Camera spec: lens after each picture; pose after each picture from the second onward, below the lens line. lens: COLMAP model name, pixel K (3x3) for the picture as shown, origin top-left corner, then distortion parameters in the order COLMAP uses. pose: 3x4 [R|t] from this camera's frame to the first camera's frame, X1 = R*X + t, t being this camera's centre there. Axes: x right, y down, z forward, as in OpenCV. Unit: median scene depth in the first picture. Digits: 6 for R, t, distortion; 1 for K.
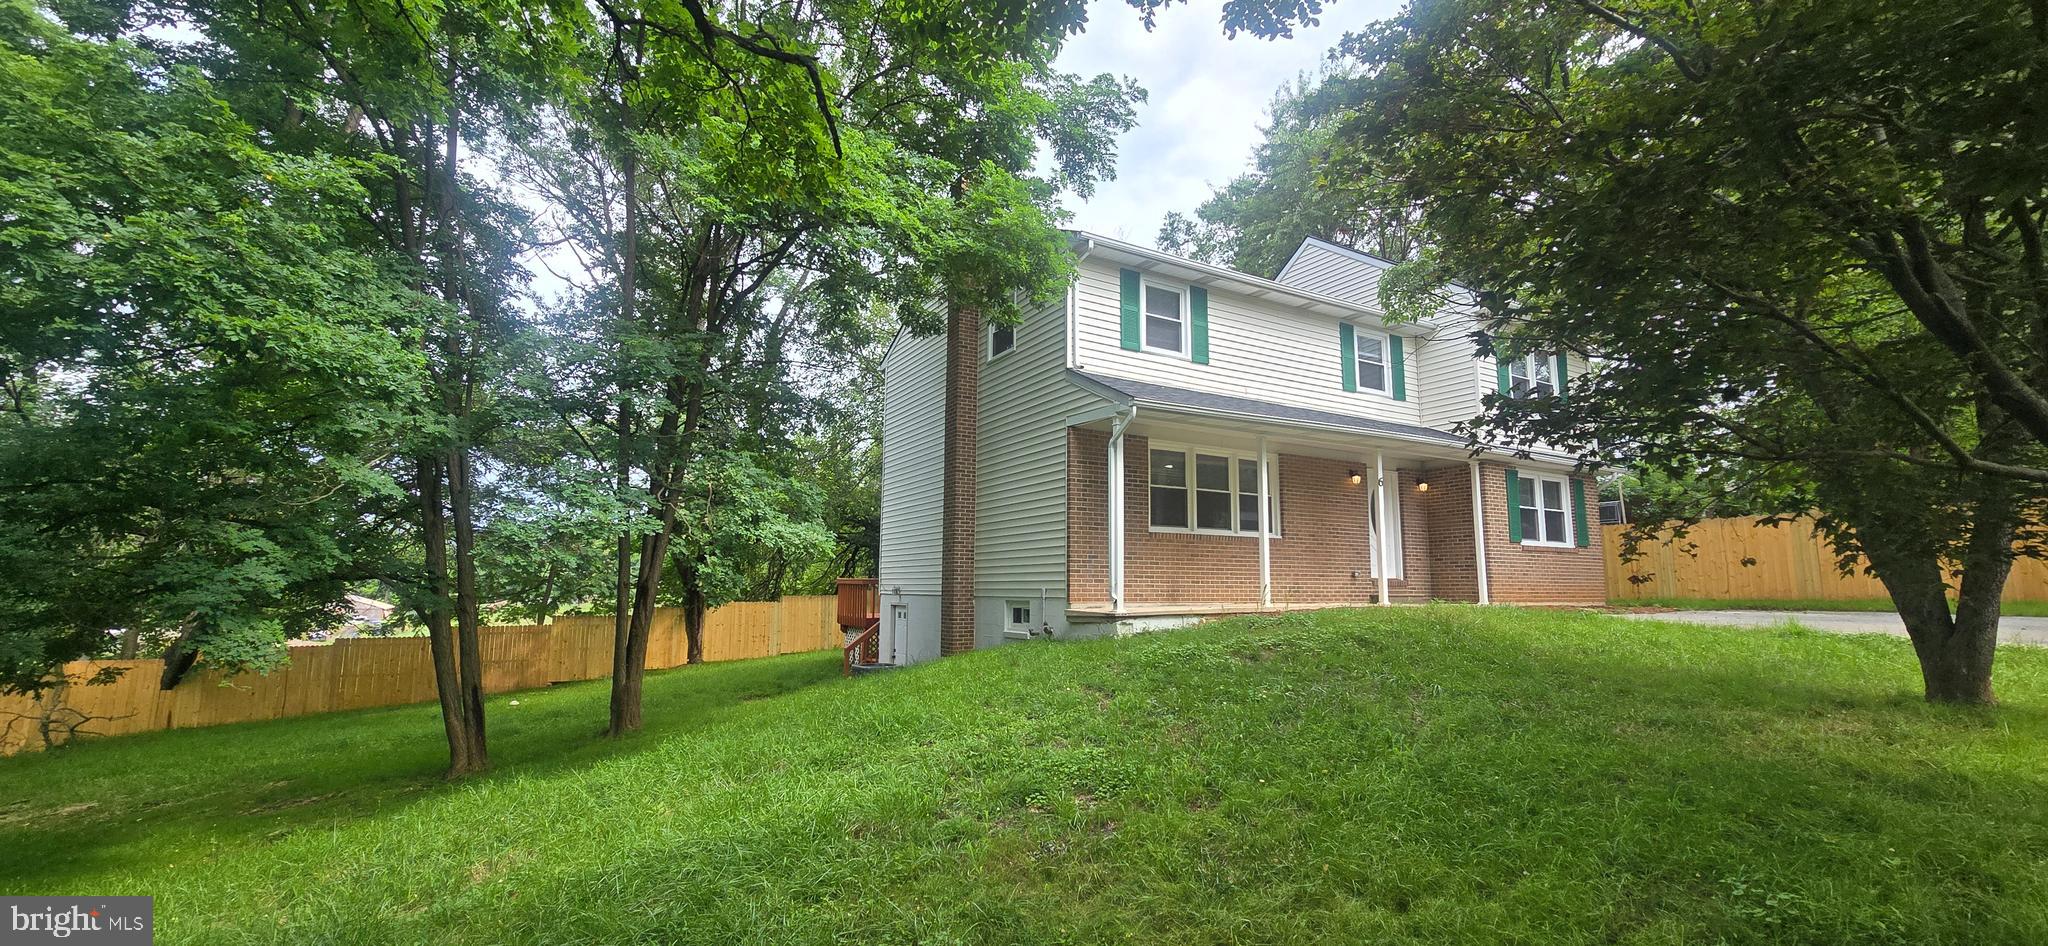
lens RADIAL K [[832.8, 0, 1038.5], [0, 832.8, 479.5], [0, 0, 1]] dist [-0.002504, -0.000461]
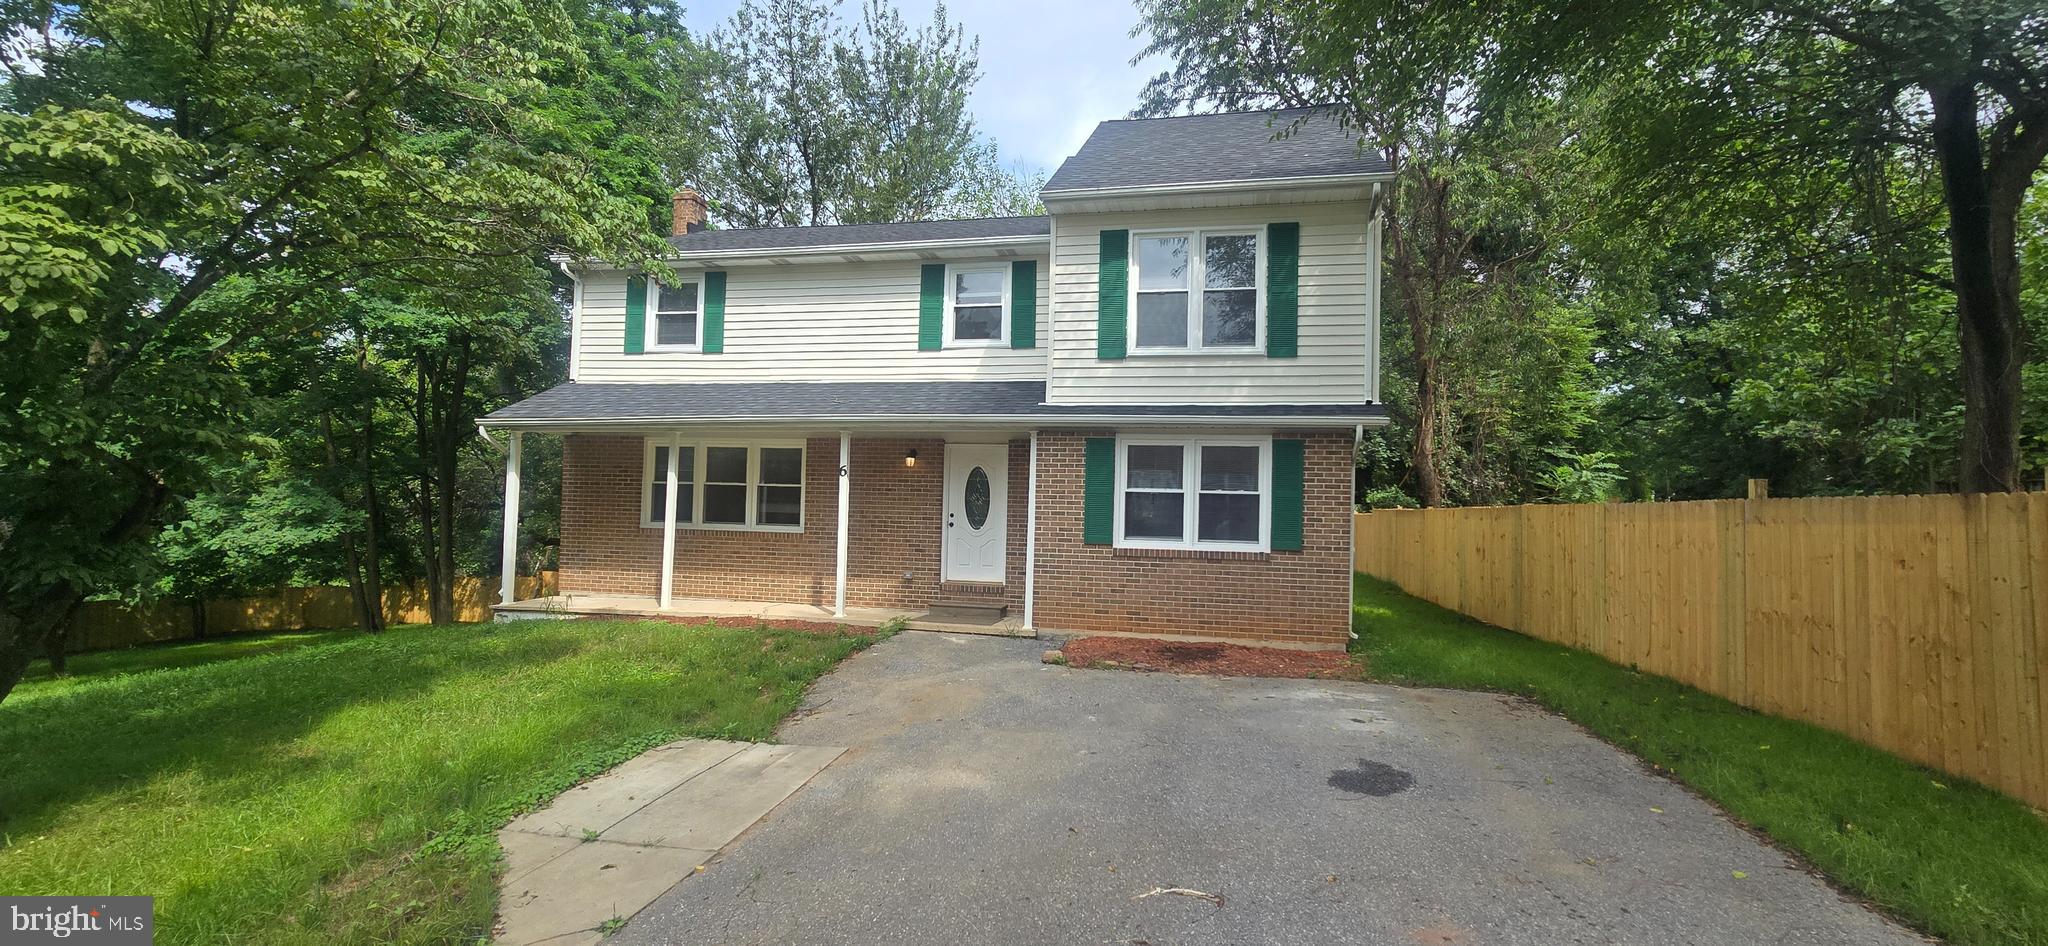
lens RADIAL K [[832.8, 0, 1052.4], [0, 832.8, 474.5], [0, 0, 1]] dist [-0.002504, -0.000461]
pose [[0.743390, -0.024365, -0.668414, 1.093370], [0.058509, 0.997874, 0.028697, -0.002658], [0.666294, -0.060441, 0.743236, 0.514113]]
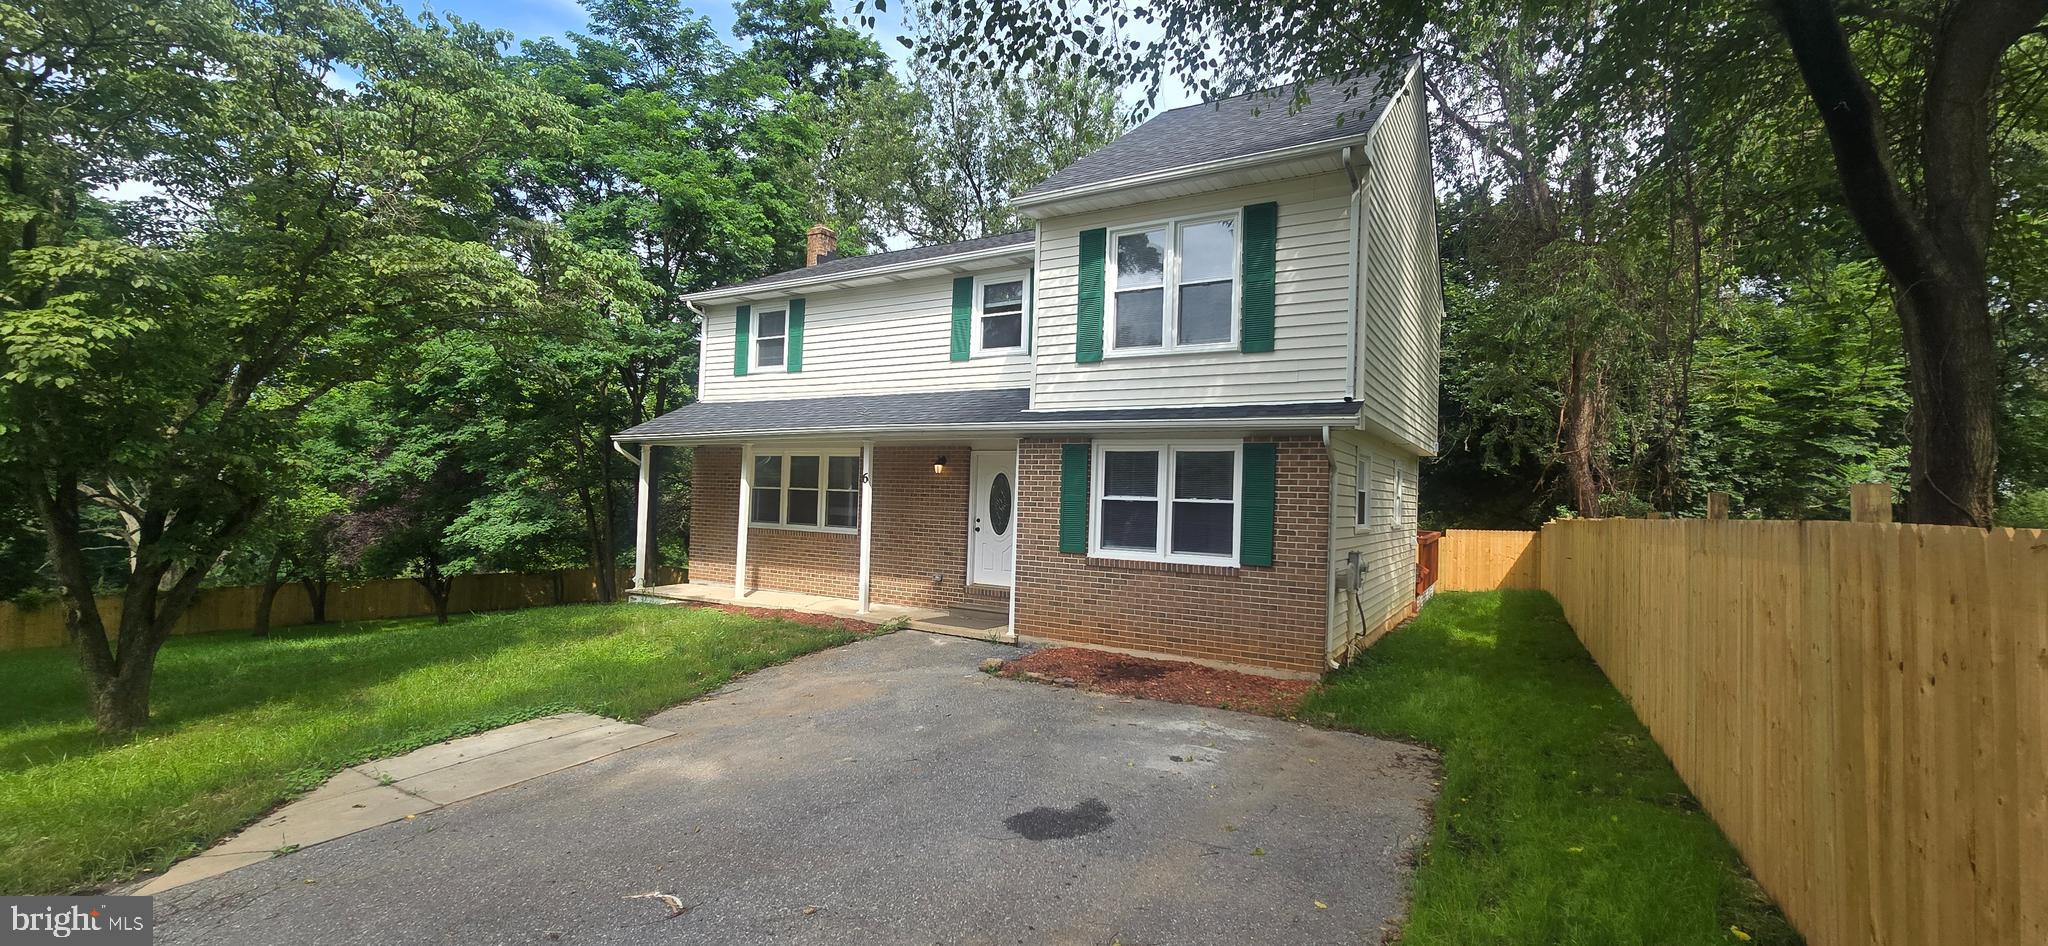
lens RADIAL K [[832.8, 0, 1041.2], [0, 832.8, 471.6], [0, 0, 1]] dist [-0.002504, -0.000461]
pose [[0.484152, -0.030176, -0.874463, 1.249211], [0.068679, 0.997632, 0.003598, 0.007933], [0.872284, -0.061799, 0.485078, 0.718486]]
